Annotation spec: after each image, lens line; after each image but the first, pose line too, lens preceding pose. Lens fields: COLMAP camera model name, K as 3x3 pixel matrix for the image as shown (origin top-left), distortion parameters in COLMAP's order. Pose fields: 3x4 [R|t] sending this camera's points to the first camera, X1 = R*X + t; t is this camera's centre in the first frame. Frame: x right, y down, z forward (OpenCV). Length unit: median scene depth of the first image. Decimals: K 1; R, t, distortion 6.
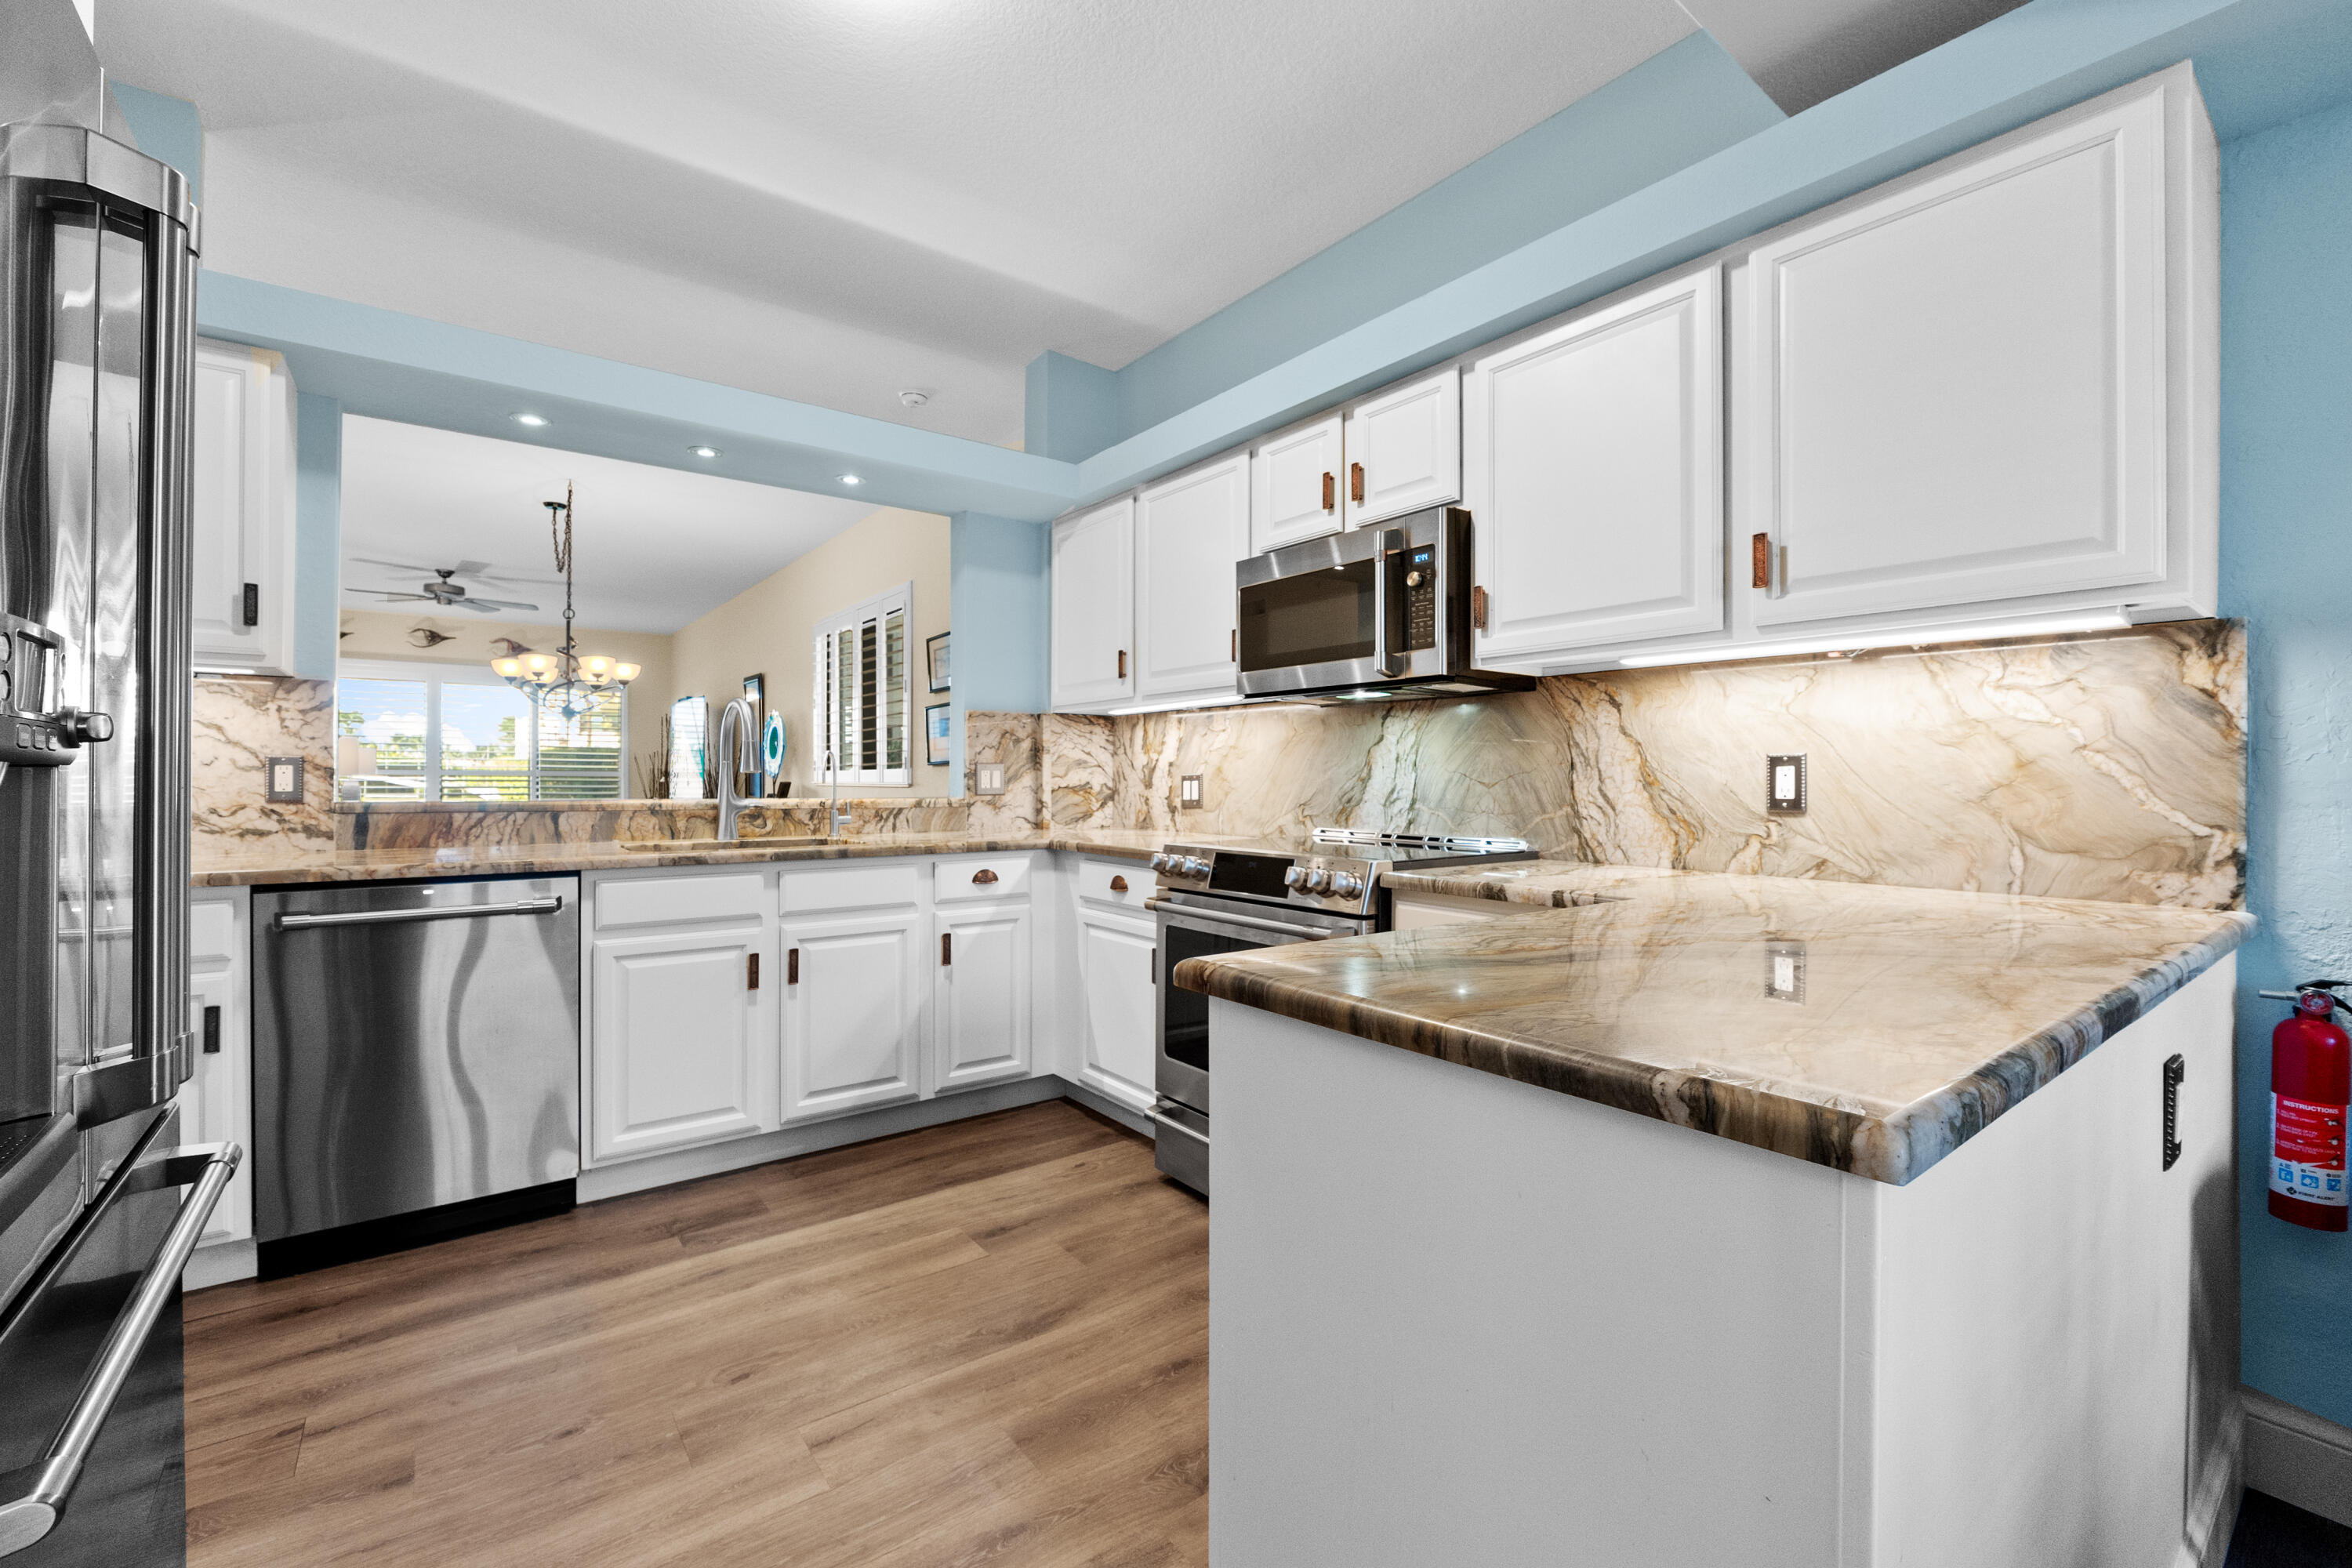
lens RADIAL K [[982.6, 0, 1165.5], [0, 982.6, 779.6], [0, 0, 1]] dist [-0.009200, 0.000707]
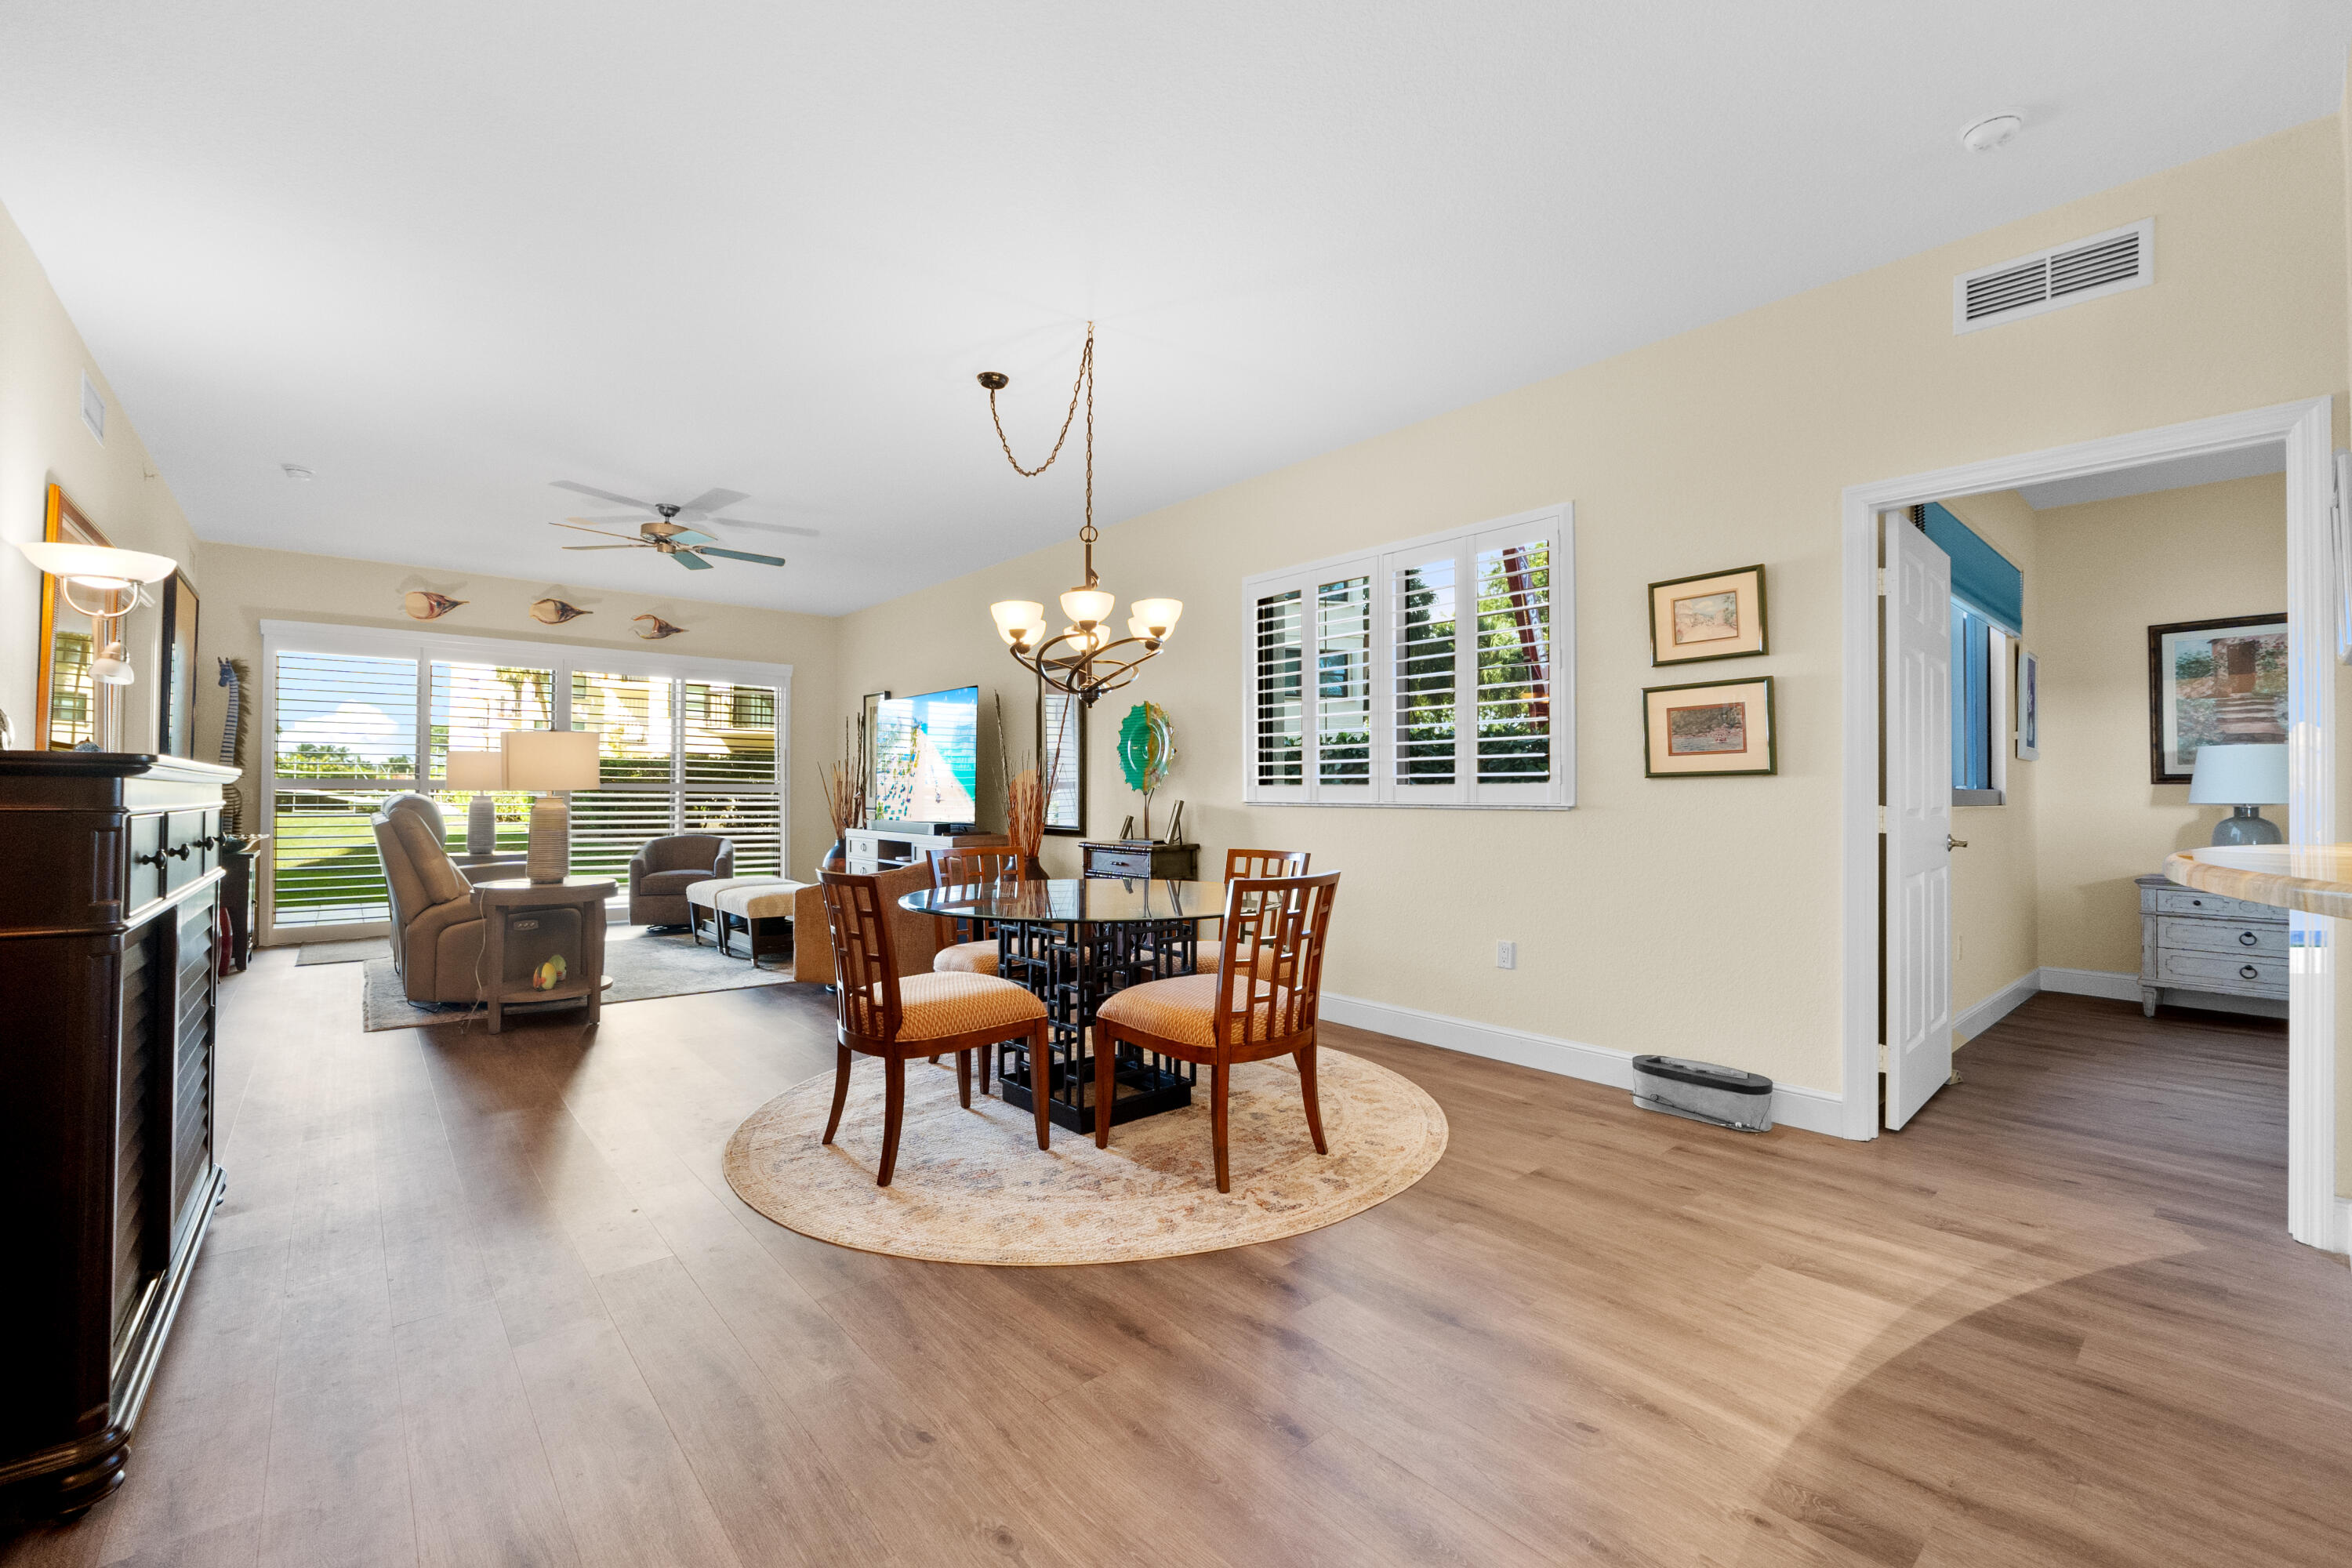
lens RADIAL K [[982.6, 0, 1165.9], [0, 982.6, 779.2], [0, 0, 1]] dist [-0.009200, 0.000707]
pose [[0.998307, 0.009709, 0.057342, -1.202737], [-0.008564, 0.999760, -0.020164, 0.005560], [-0.057524, 0.019639, 0.998151, 0.739098]]
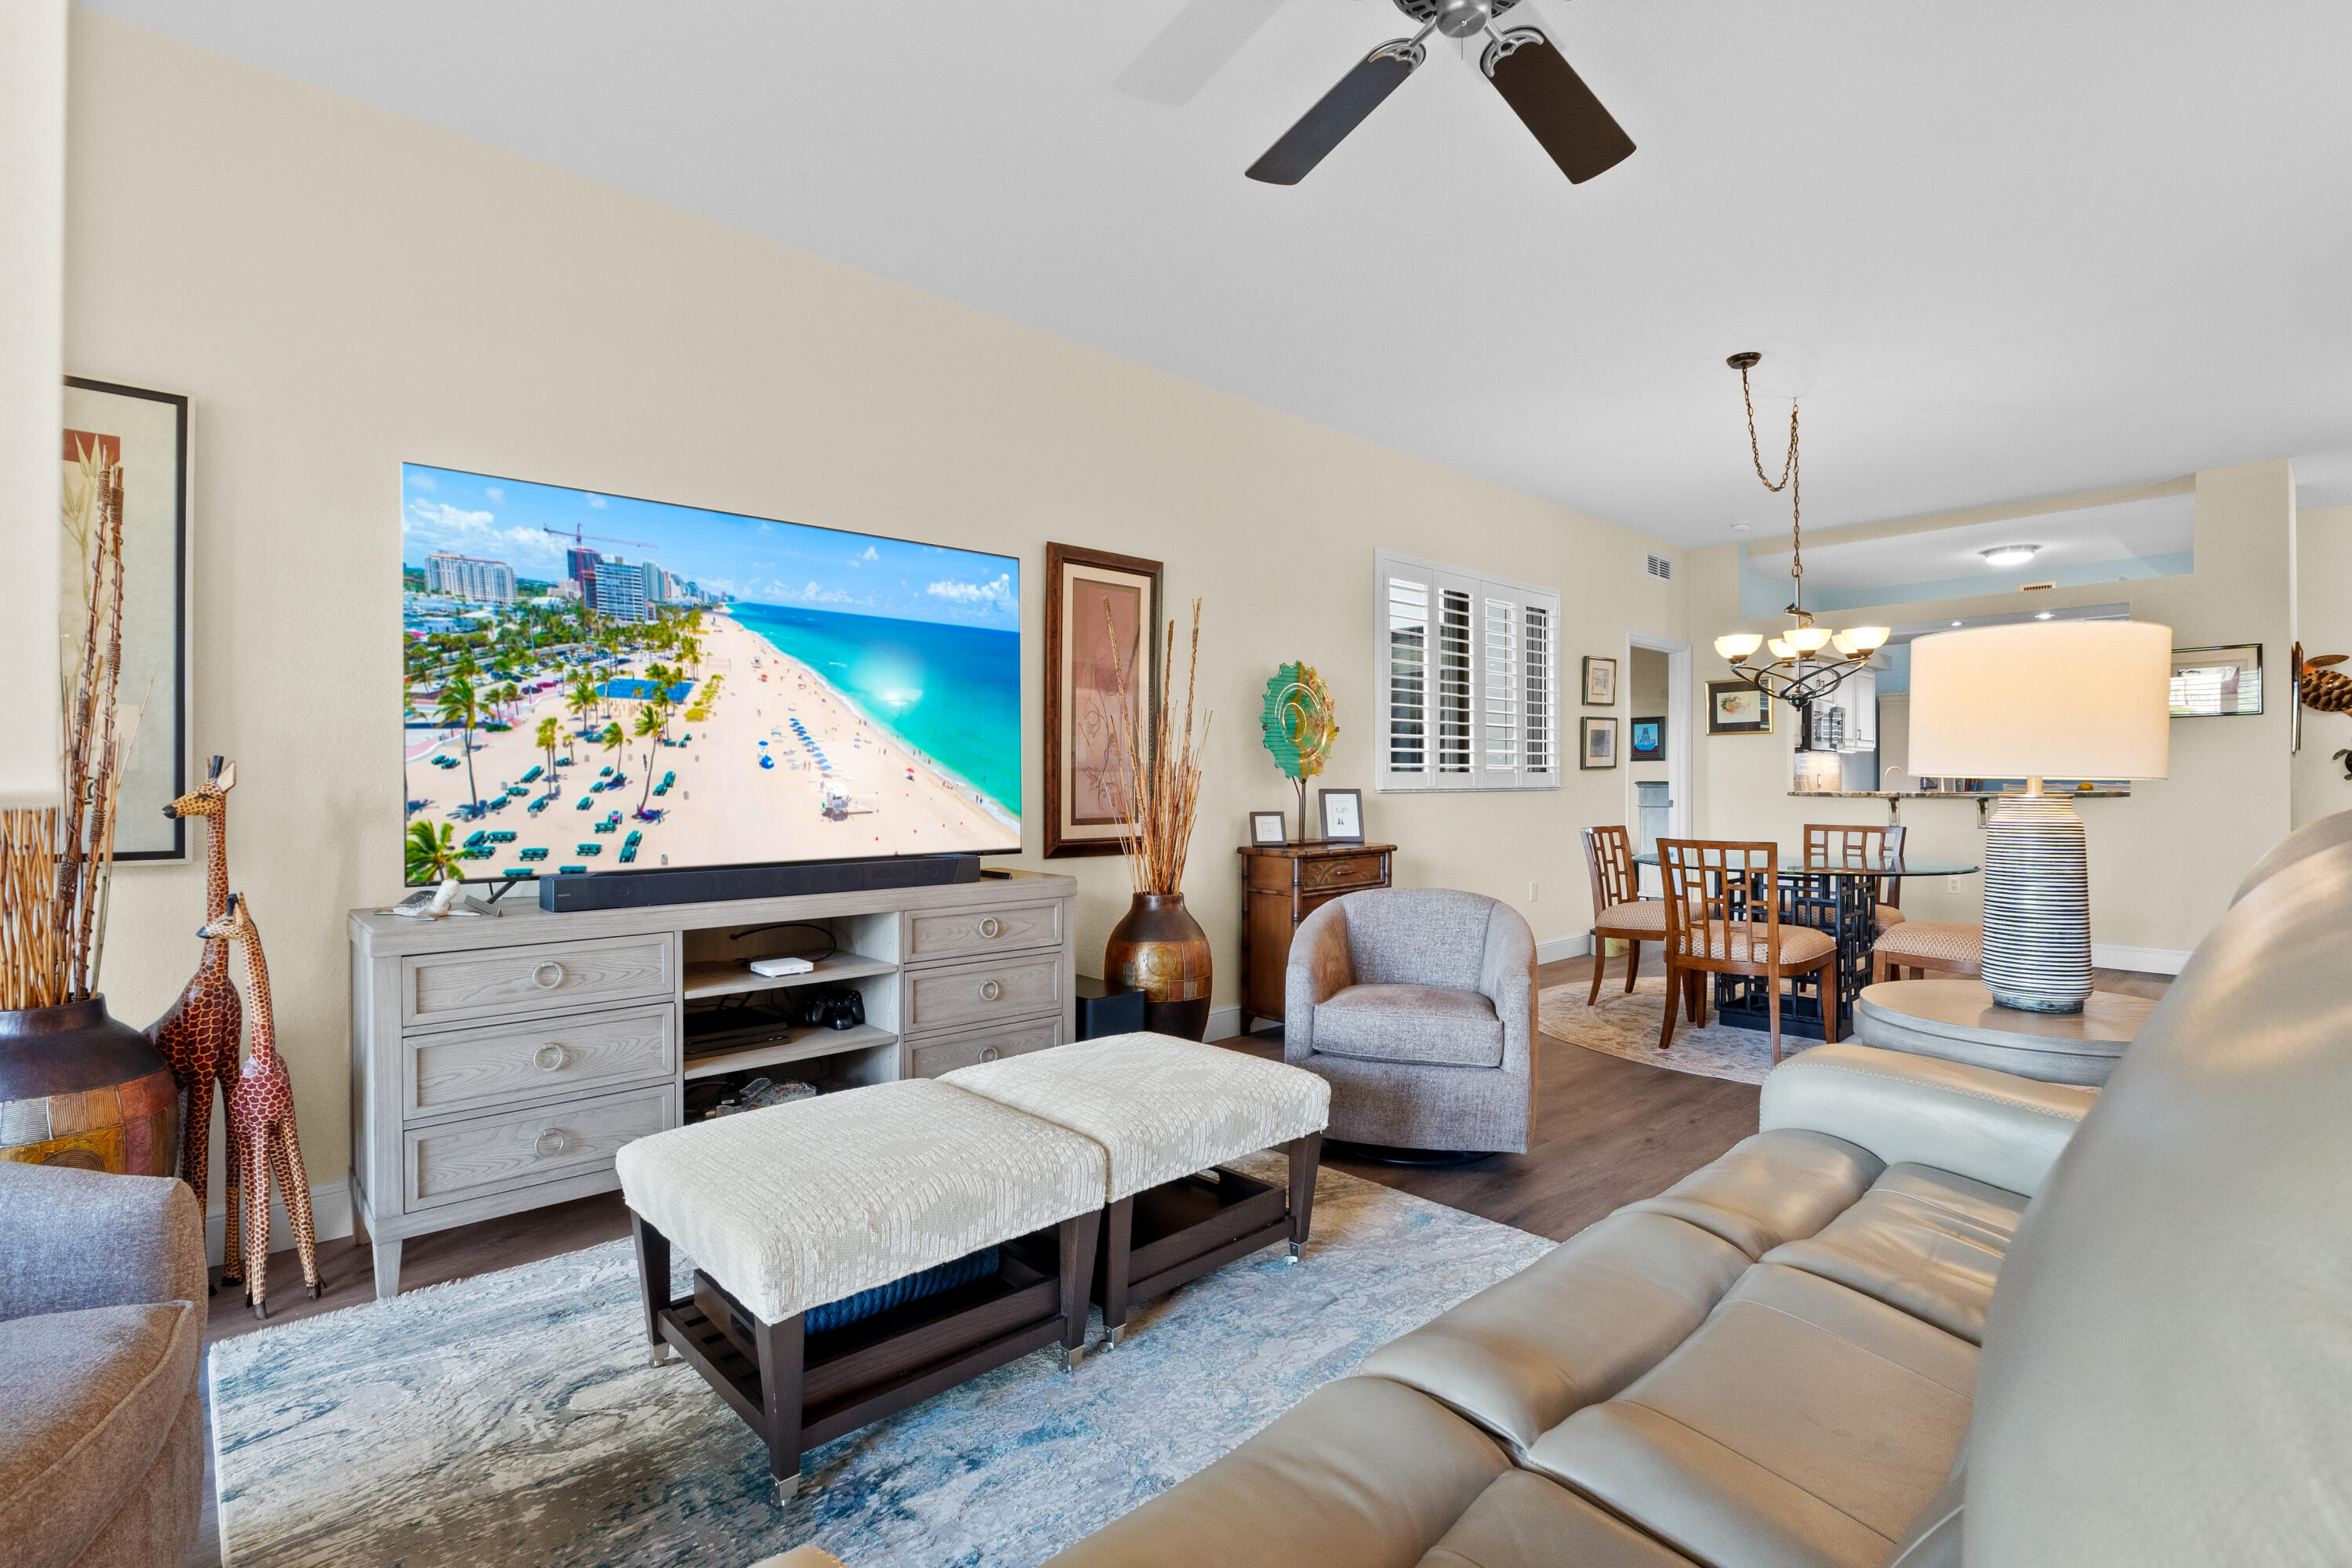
lens RADIAL K [[1109.8, 0, 1179.5], [0, 1109.8, 778.0], [0, 0, 1]] dist [-0.002015, 0.000154]
pose [[-0.112778, 0.003194, 0.993615, -2.906679], [0.007142, 0.999972, -0.002403, -0.009021], [-0.993595, 0.006826, -0.112798, 3.228016]]
